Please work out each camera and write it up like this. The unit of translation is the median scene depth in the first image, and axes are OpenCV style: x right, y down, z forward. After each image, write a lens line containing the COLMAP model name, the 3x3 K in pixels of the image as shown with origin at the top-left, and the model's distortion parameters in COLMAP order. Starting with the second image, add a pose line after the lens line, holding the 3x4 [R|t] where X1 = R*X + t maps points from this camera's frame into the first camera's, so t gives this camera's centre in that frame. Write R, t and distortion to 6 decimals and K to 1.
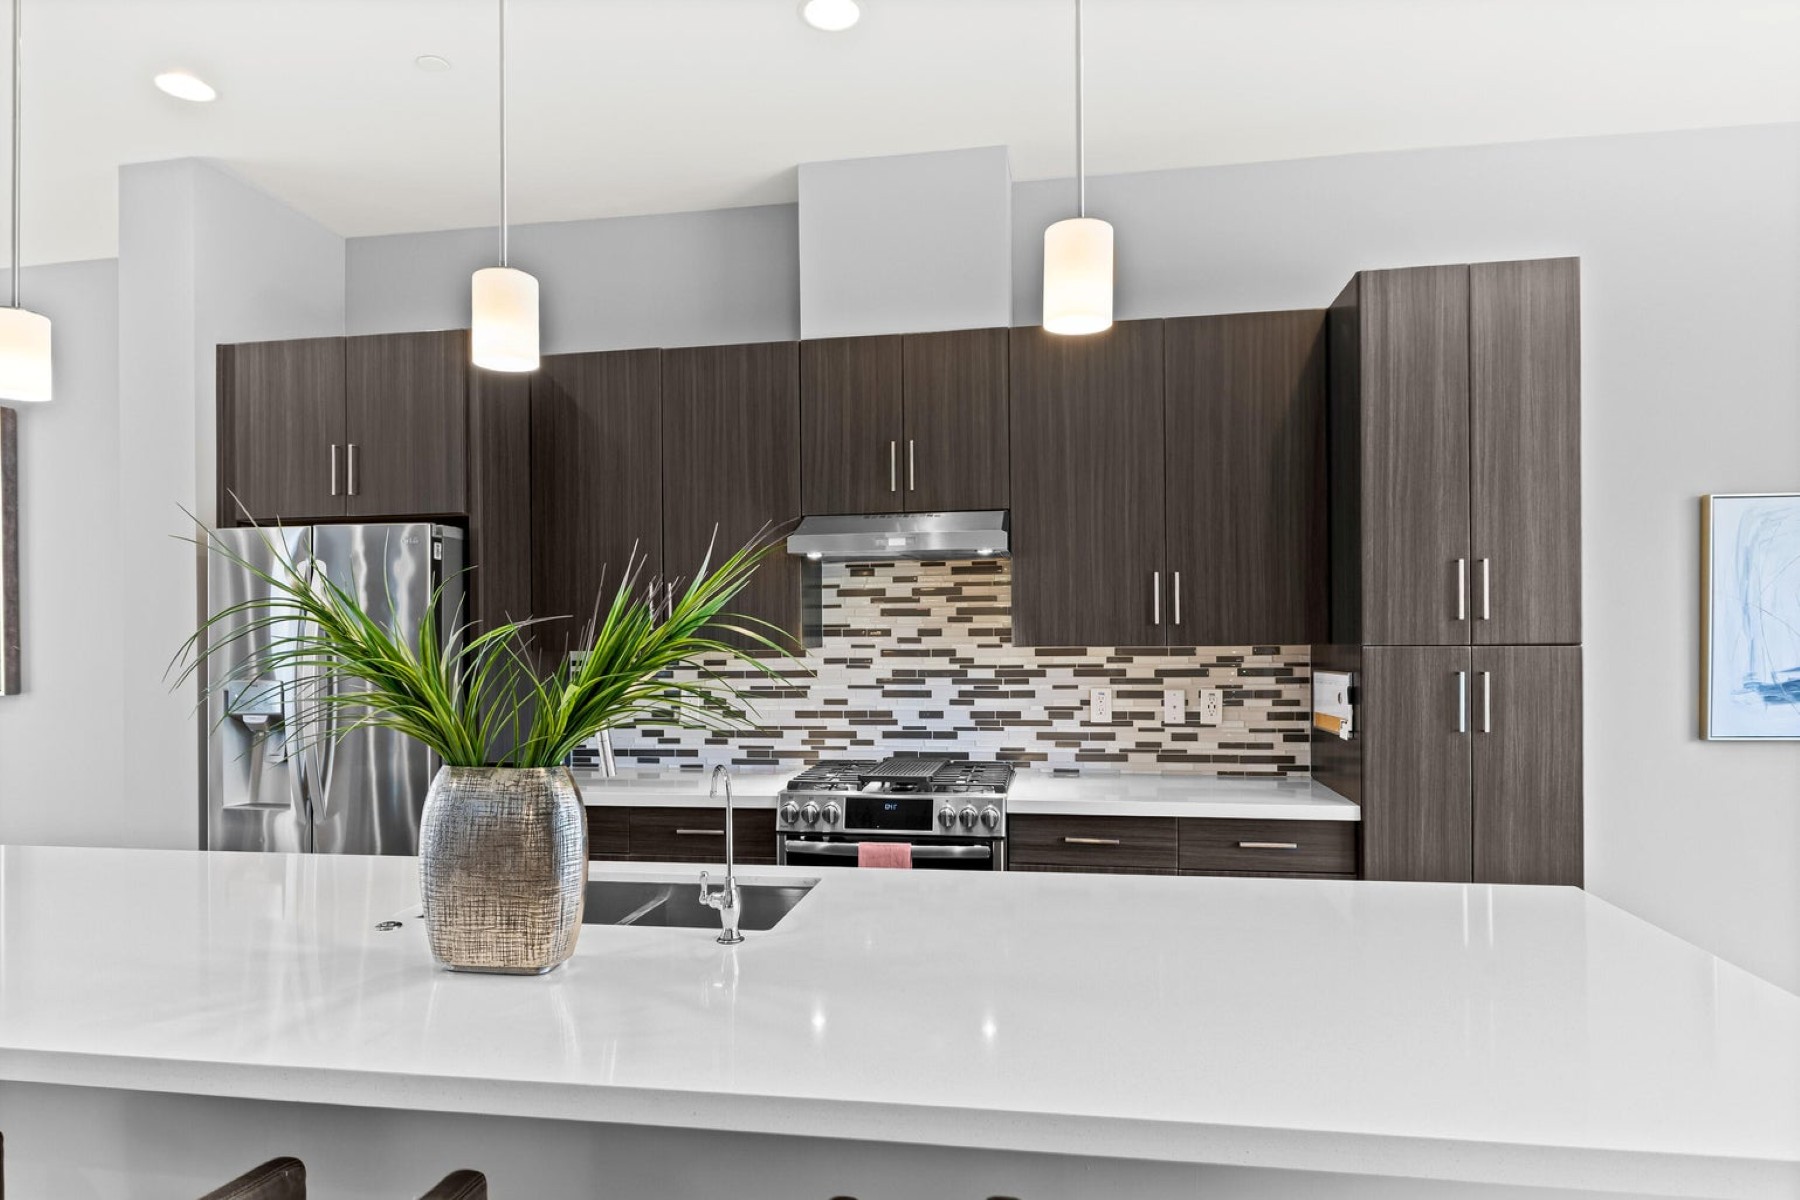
lens RADIAL K [[1041.2, 0, 900.0], [0, 1041.2, 627.2], [0, 0, 1]] dist [0.003277, 0.000765]
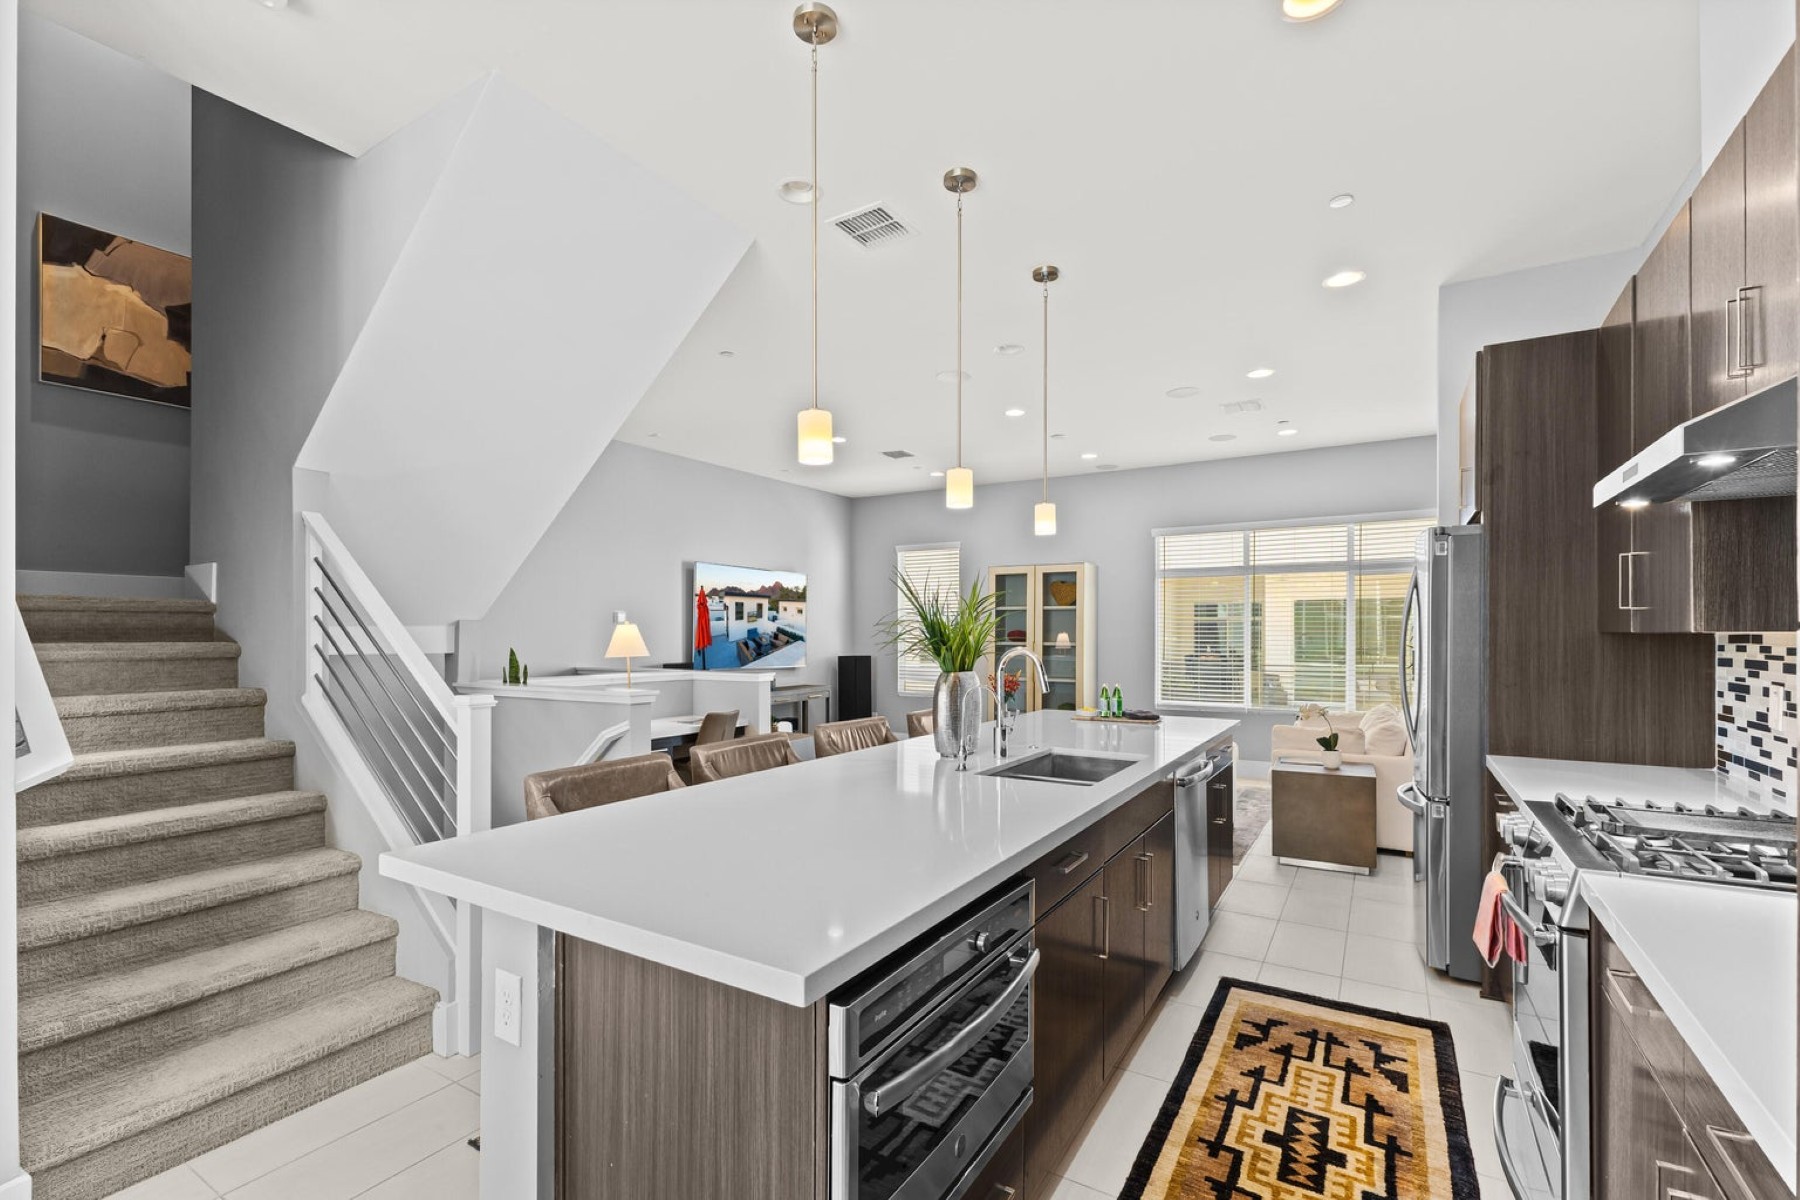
lens RADIAL K [[788.3, 0, 904.5], [0, 788.3, 632.7], [0, 0, 1]] dist [0.004284, 0.000250]
pose [[-0.374203, 0.008168, -0.927311, 0.575476], [0.008317, 0.999951, 0.005451, 0.013375], [0.927310, -0.005672, -0.374252, 0.672251]]
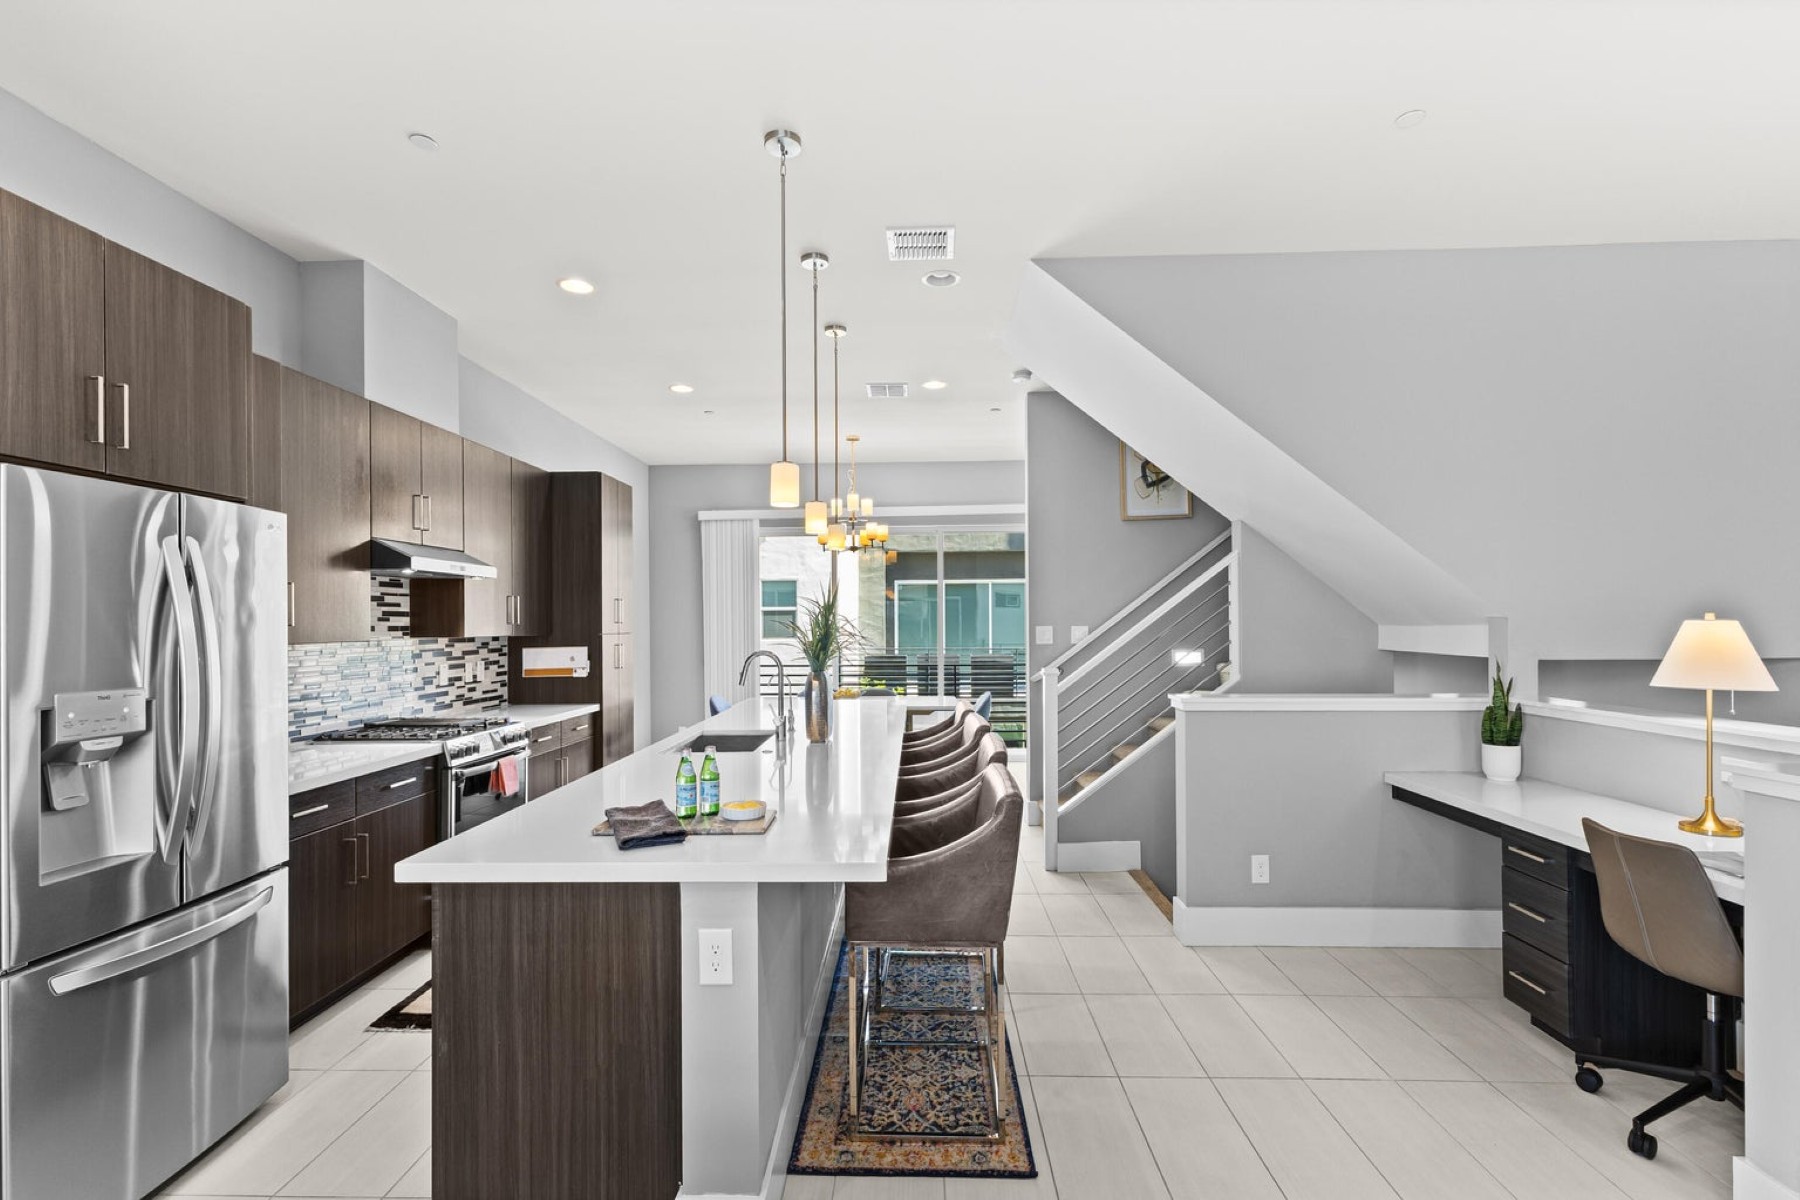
lens RADIAL K [[799.6, 0, 896.7], [0, 799.6, 619.9], [0, 0, 1]] dist [0.007696, -0.000180]
pose [[-0.140135, 0.013861, 0.990035, -1.108774], [0.002007, 0.999904, -0.013715, 0.009456], [-0.990130, 0.000065, -0.140149, 0.474218]]
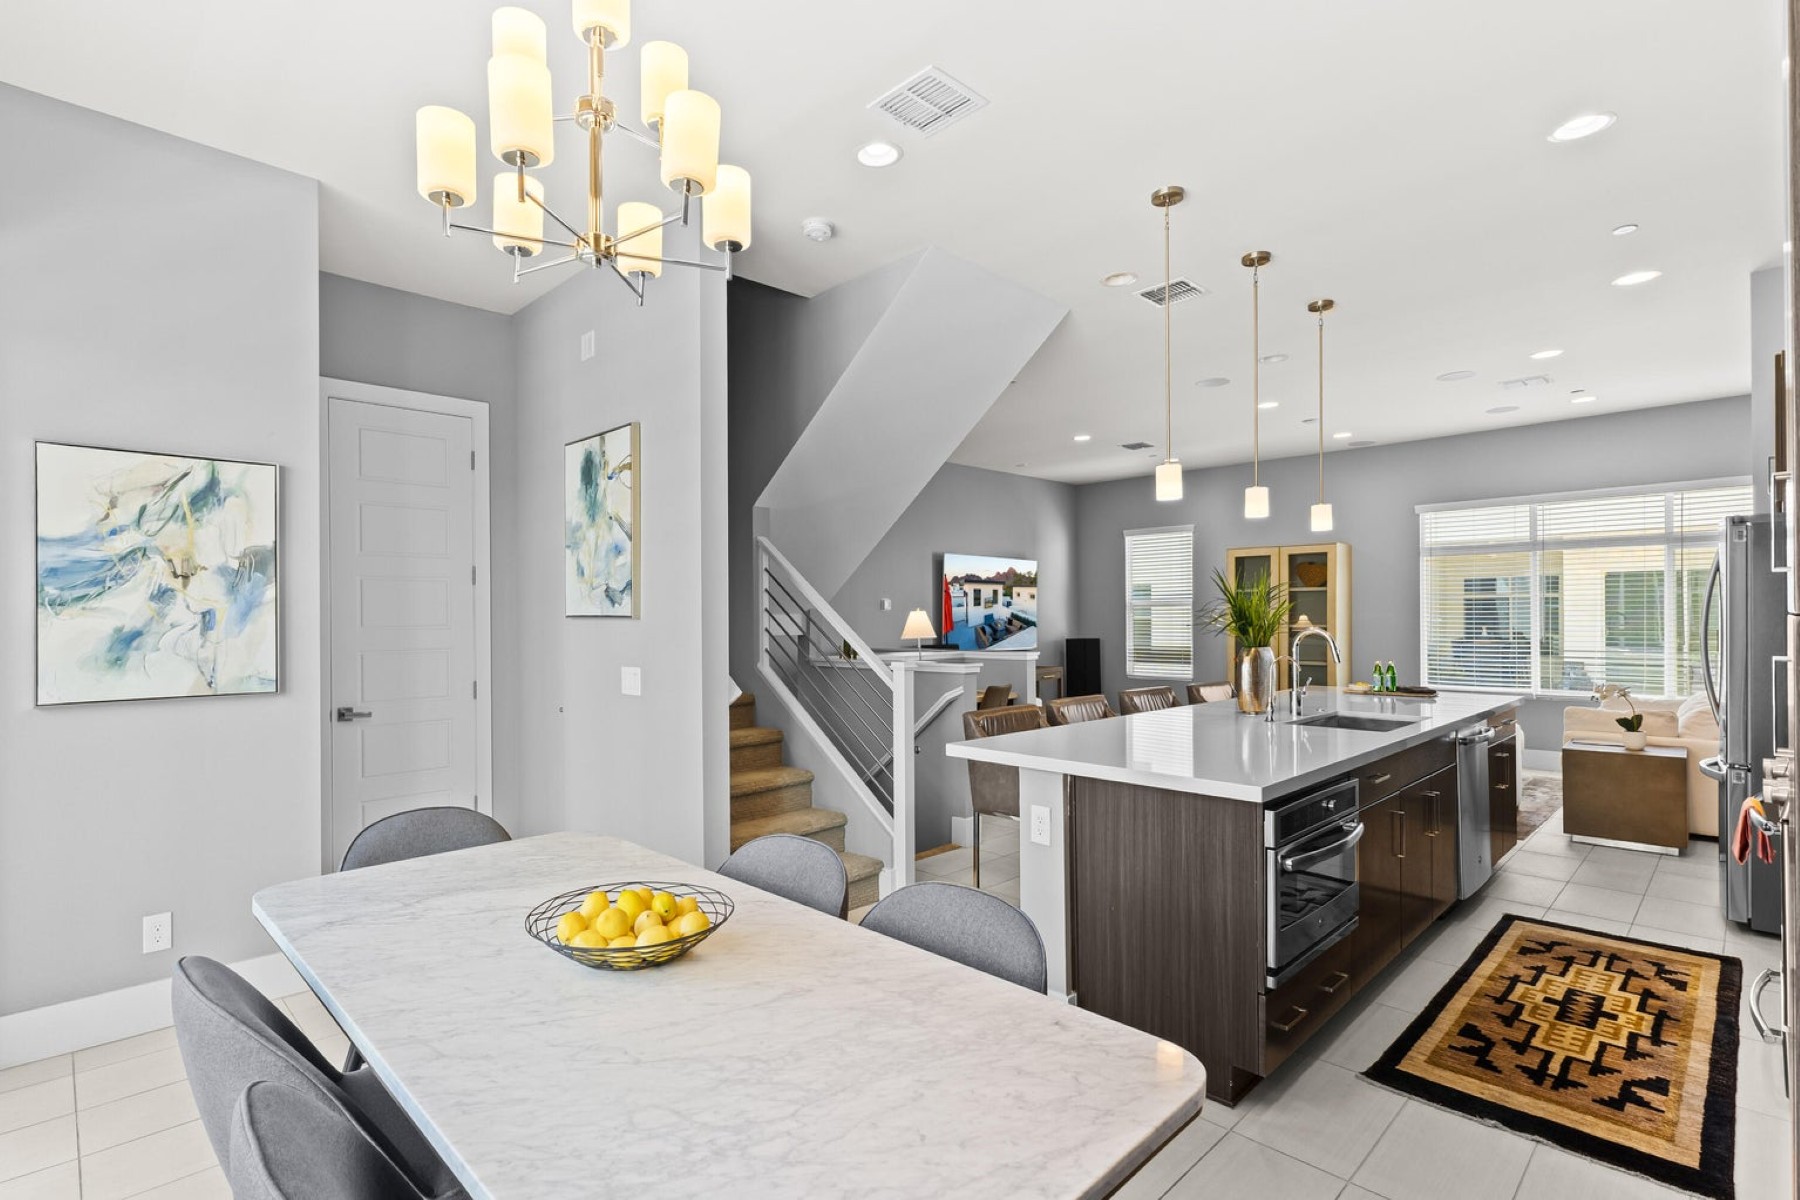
lens RADIAL K [[850.3, 0, 844.2], [0, 850.3, 616.2], [0, 0, 1]] dist [0.013251, -0.004938]
pose [[-0.611132, 0.012261, -0.791433, 0.986514], [0.017368, 0.999847, 0.002078, 0.007034], [0.791338, -0.012476, -0.611252, 0.673460]]
